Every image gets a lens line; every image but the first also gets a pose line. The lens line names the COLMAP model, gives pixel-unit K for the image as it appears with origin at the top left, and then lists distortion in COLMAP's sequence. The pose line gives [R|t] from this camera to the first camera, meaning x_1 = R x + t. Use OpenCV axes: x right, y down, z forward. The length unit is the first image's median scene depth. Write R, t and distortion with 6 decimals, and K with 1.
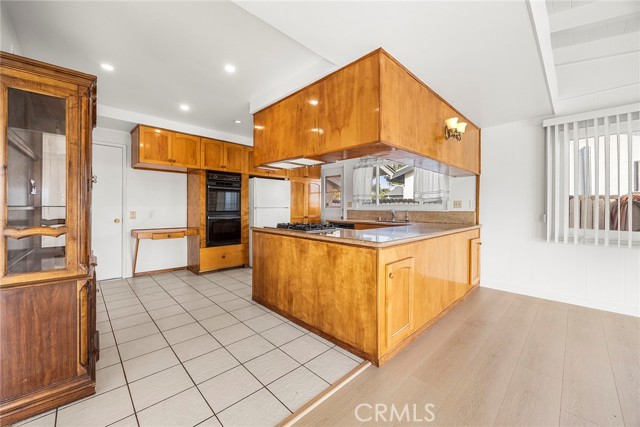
lens RADIAL K [[247.4, 0, 319.2], [0, 247.4, 208.3], [0, 0, 1]] dist [-0.003004, -0.000054]
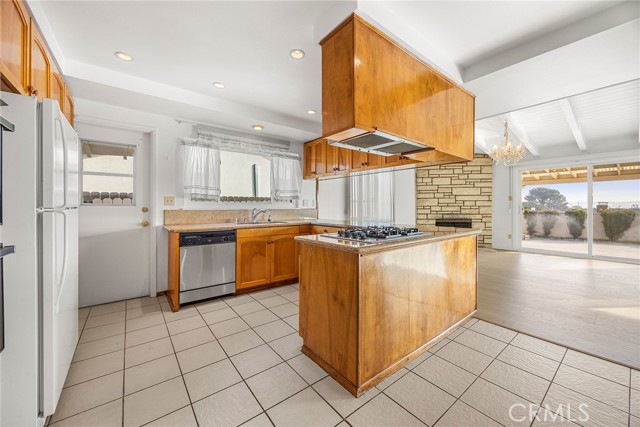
lens RADIAL K [[247.4, 0, 319.2], [0, 247.4, 208.3], [0, 0, 1]] dist [-0.003004, -0.000054]
pose [[0.116816, -0.013044, 0.993068, -0.645325], [0.003729, 0.999912, 0.012696, -0.005249], [-0.993147, 0.002220, 0.116854, 0.850830]]
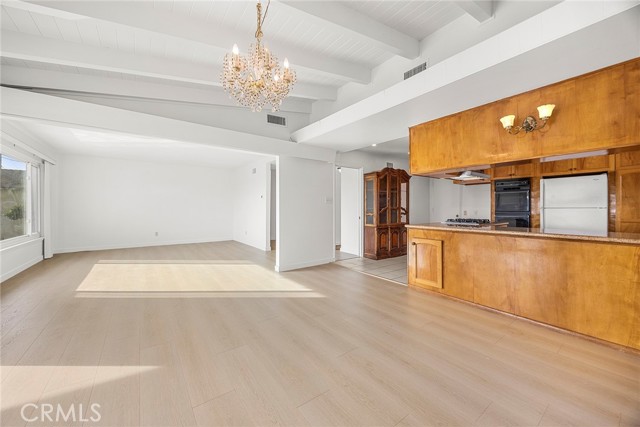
lens RADIAL K [[244.9, 0, 319.6], [0, 244.9, 208.4], [0, 0, 1]] dist [-0.000610, -0.000057]
pose [[-0.133254, -0.002496, -0.991079, 1.133882], [-0.000535, 0.999997, -0.002446, 0.003536], [0.991082, 0.000204, -0.133255, 0.272774]]
